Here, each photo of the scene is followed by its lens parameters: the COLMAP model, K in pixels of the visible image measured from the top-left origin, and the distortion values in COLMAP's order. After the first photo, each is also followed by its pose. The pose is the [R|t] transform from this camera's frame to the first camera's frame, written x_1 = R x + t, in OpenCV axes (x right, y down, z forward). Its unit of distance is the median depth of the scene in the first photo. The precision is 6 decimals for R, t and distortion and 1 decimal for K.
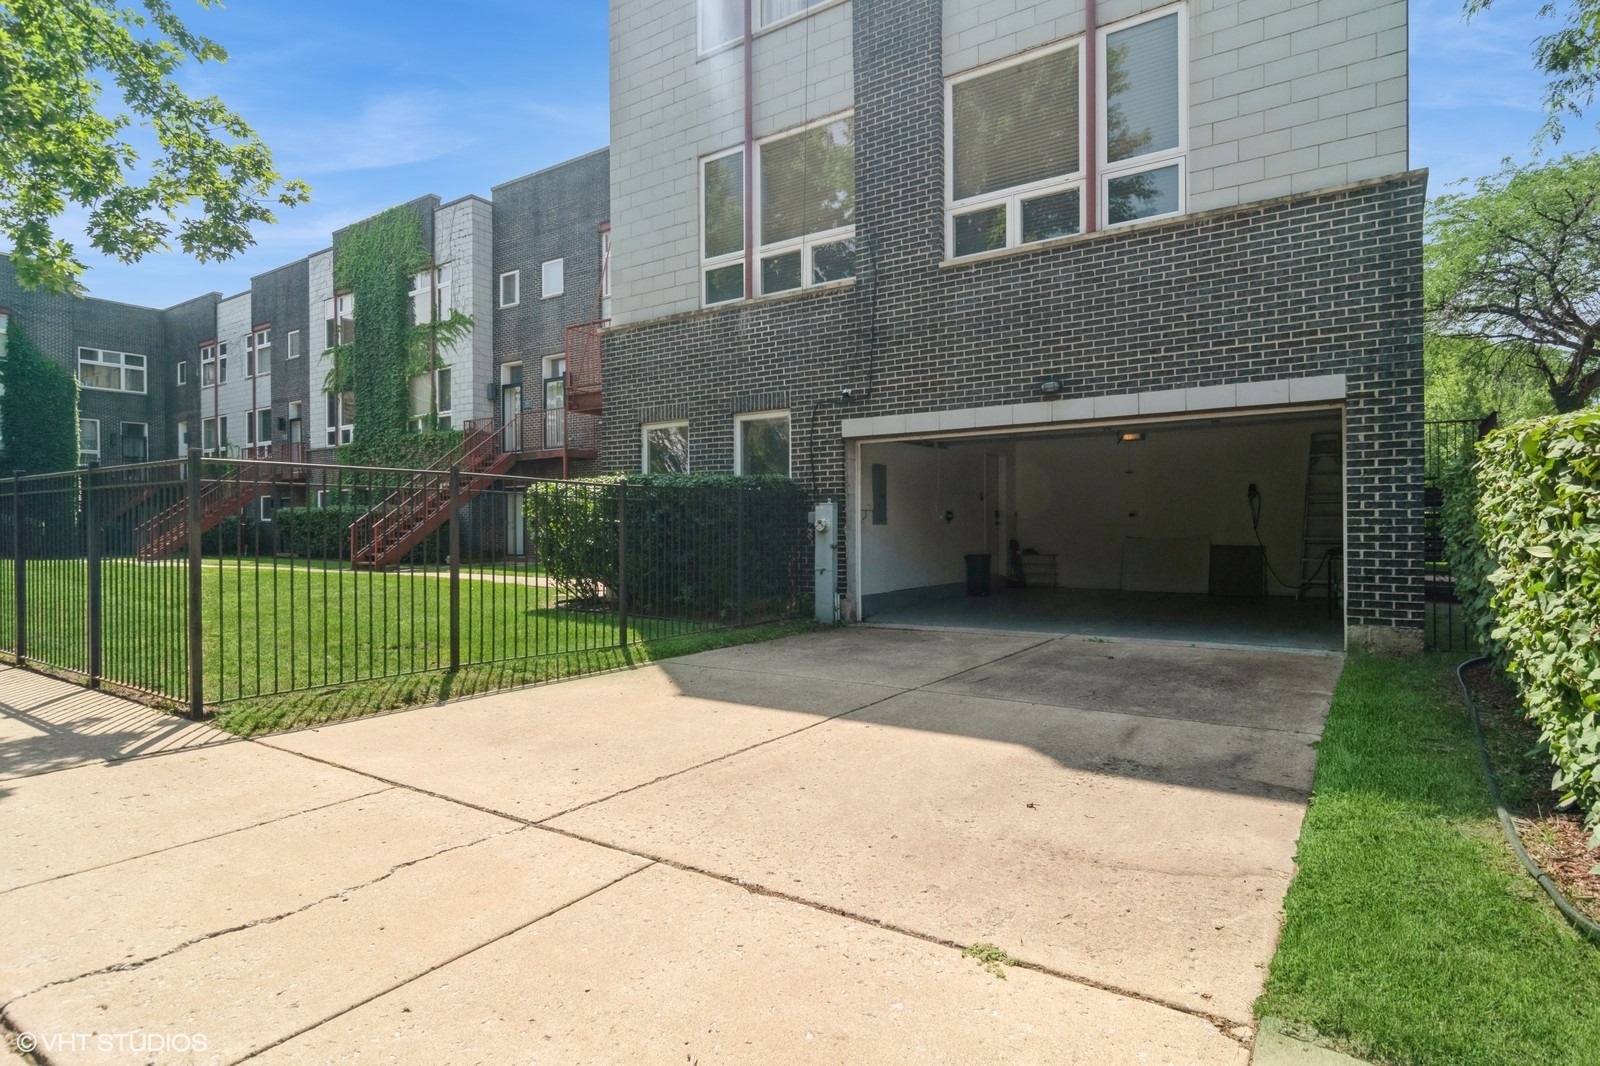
lens RADIAL K [[864.4, 0, 796.8], [0, 864.4, 533.8], [0, 0, 1]] dist [-0.002593, 0.004187]
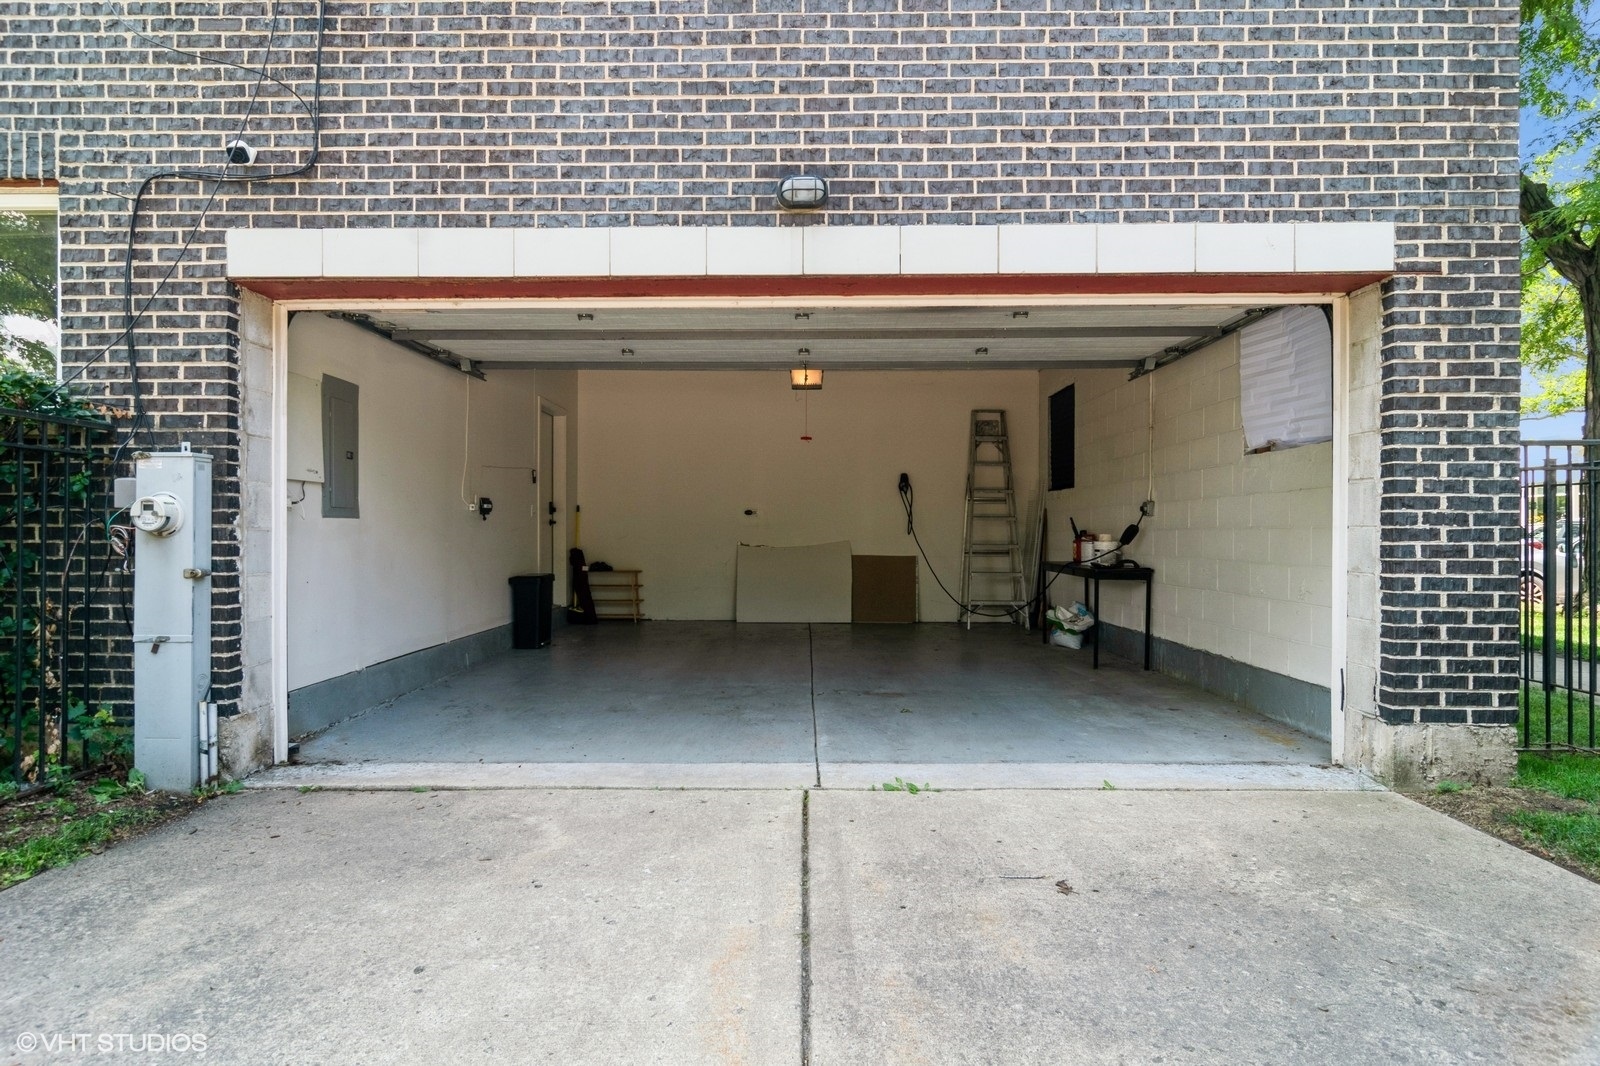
lens RADIAL K [[864.4, 0, 794.6], [0, 864.4, 536.7], [0, 0, 1]] dist [-0.002593, 0.004187]
pose [[0.835206, 0.004293, 0.549920, 0.051091], [-0.003136, 0.999990, -0.003045, -0.000719], [-0.549928, 0.000819, 0.835212, 0.549031]]
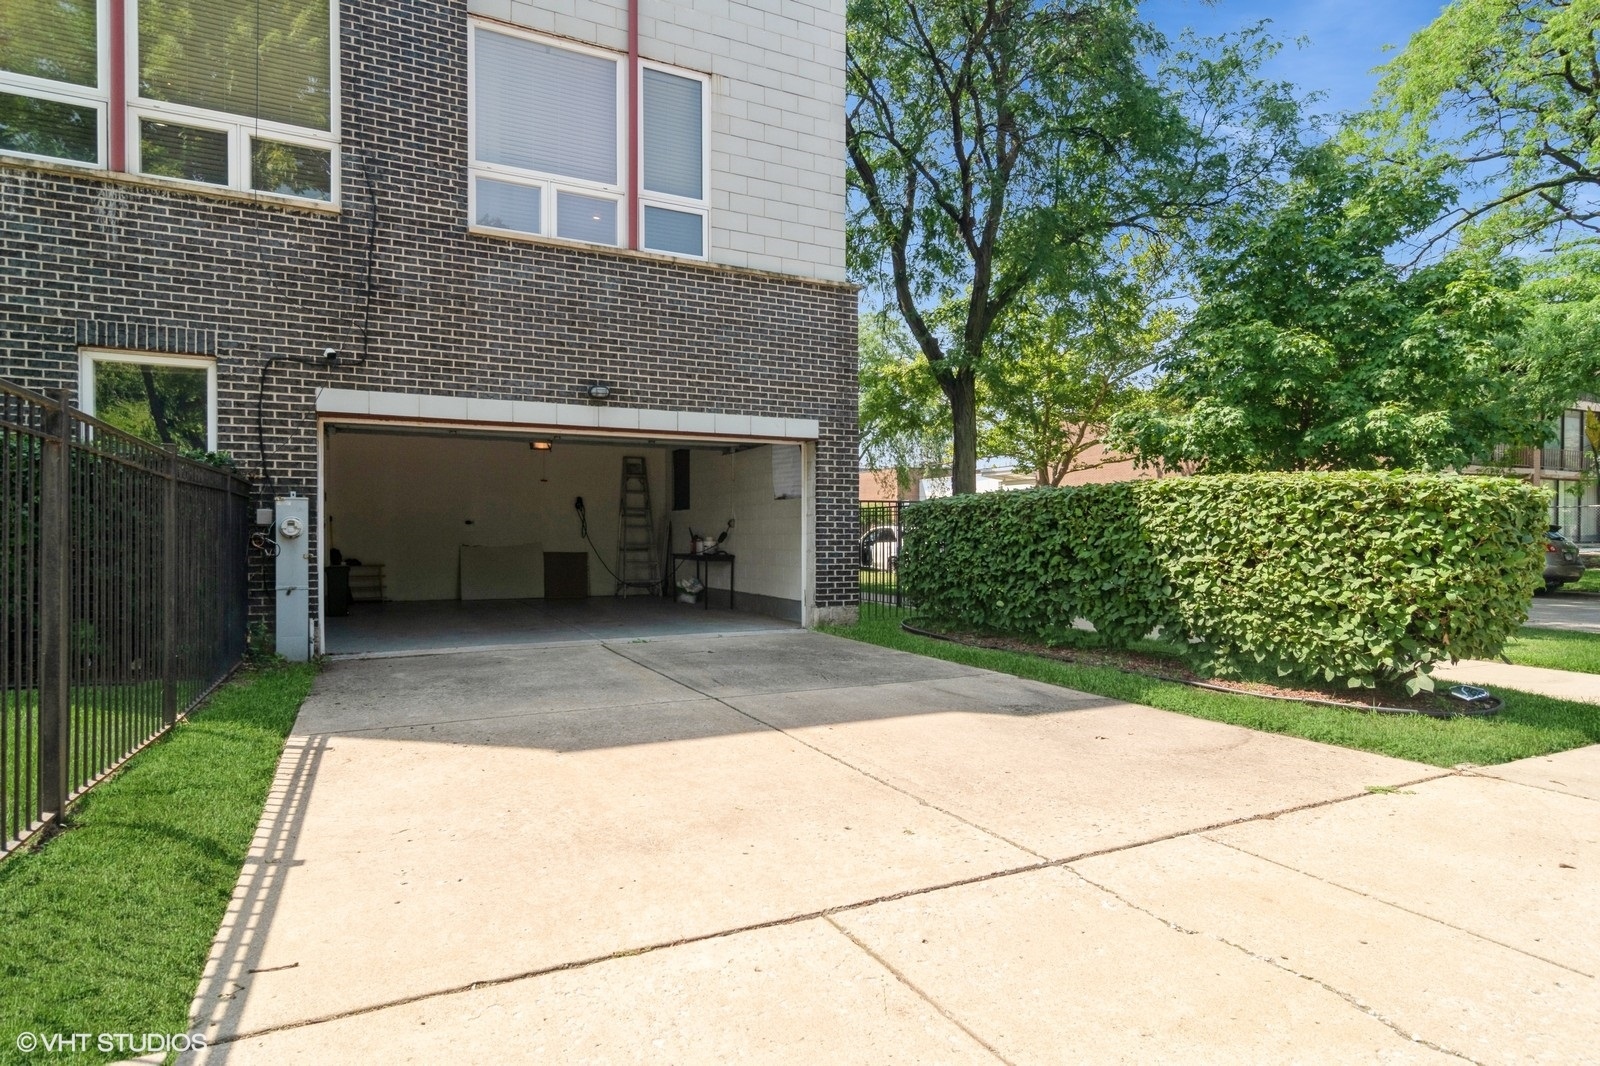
lens RADIAL K [[864.4, 0, 806.6], [0, 864.4, 546.9], [0, 0, 1]] dist [-0.002593, 0.004187]
pose [[0.484549, -0.004621, 0.874752, -0.388950], [0.001924, 0.999989, 0.004217, 0.003825], [-0.874762, -0.000360, 0.484553, 0.259798]]
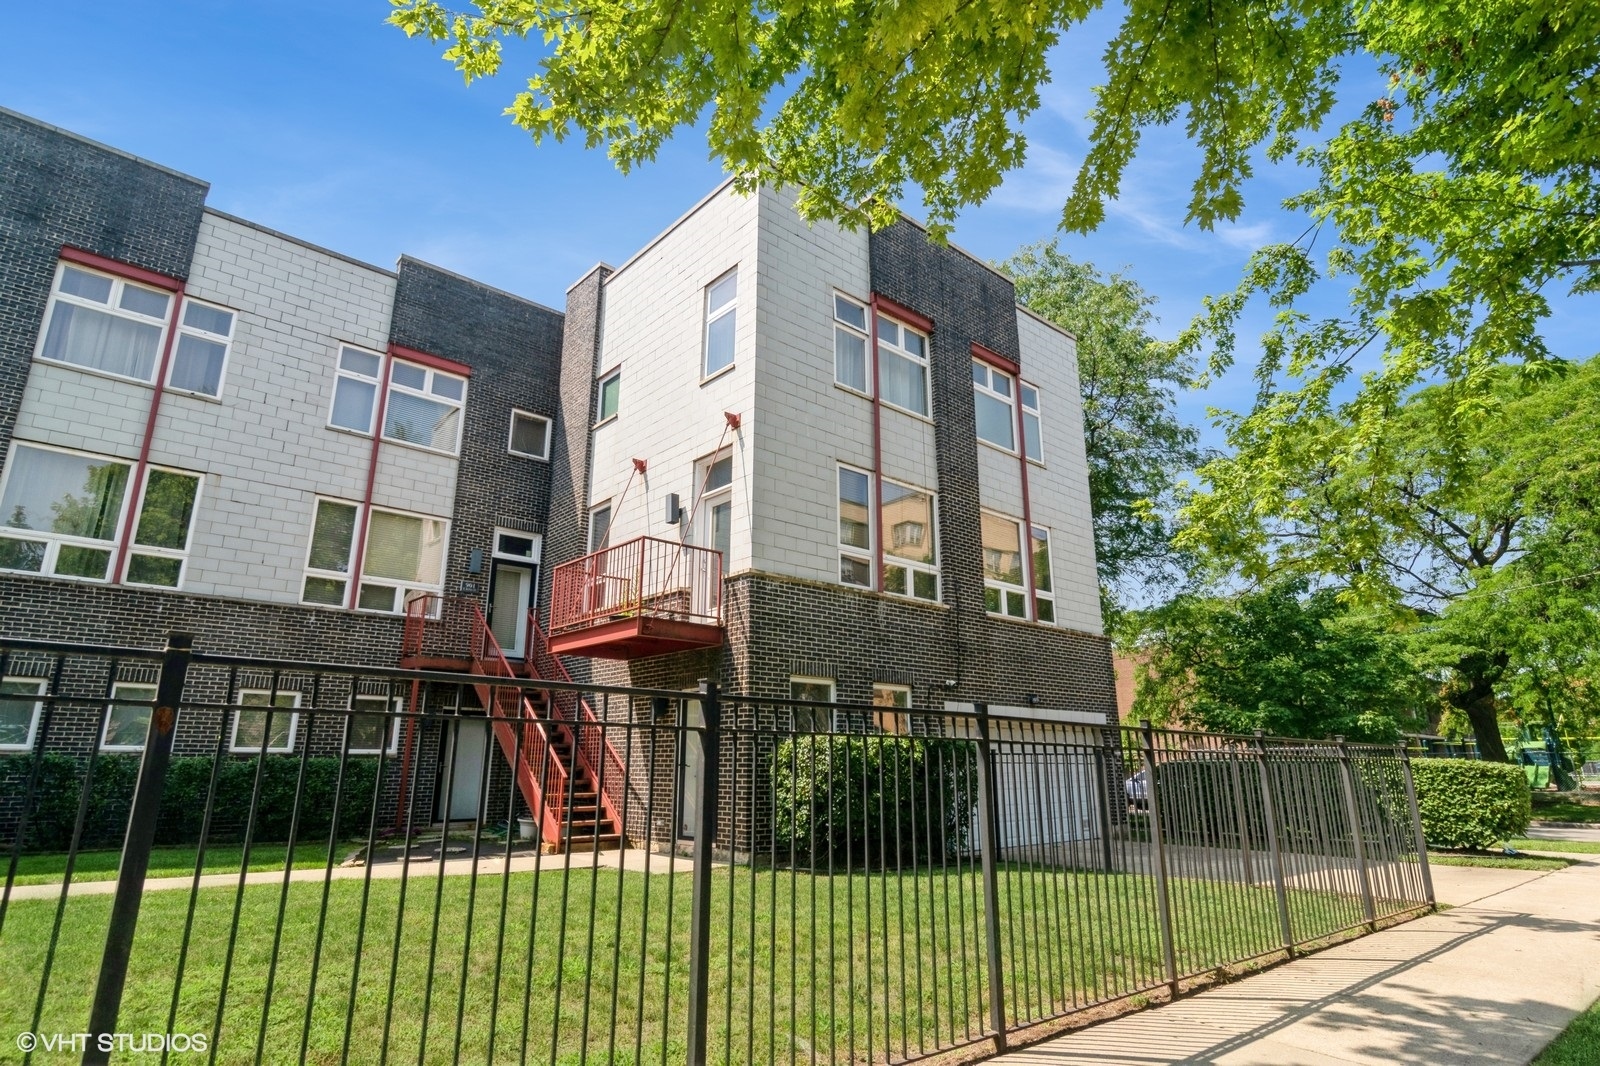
lens RADIAL K [[864.4, 0, 800.8], [0, 864.4, 528.5], [0, 0, 1]] dist [-0.002593, 0.004187]
pose [[0.243732, 0.265308, 0.932849, -1.354032], [0.001394, 0.961759, -0.273894, -0.018781], [-0.969842, 0.068057, 0.234042, 0.865661]]
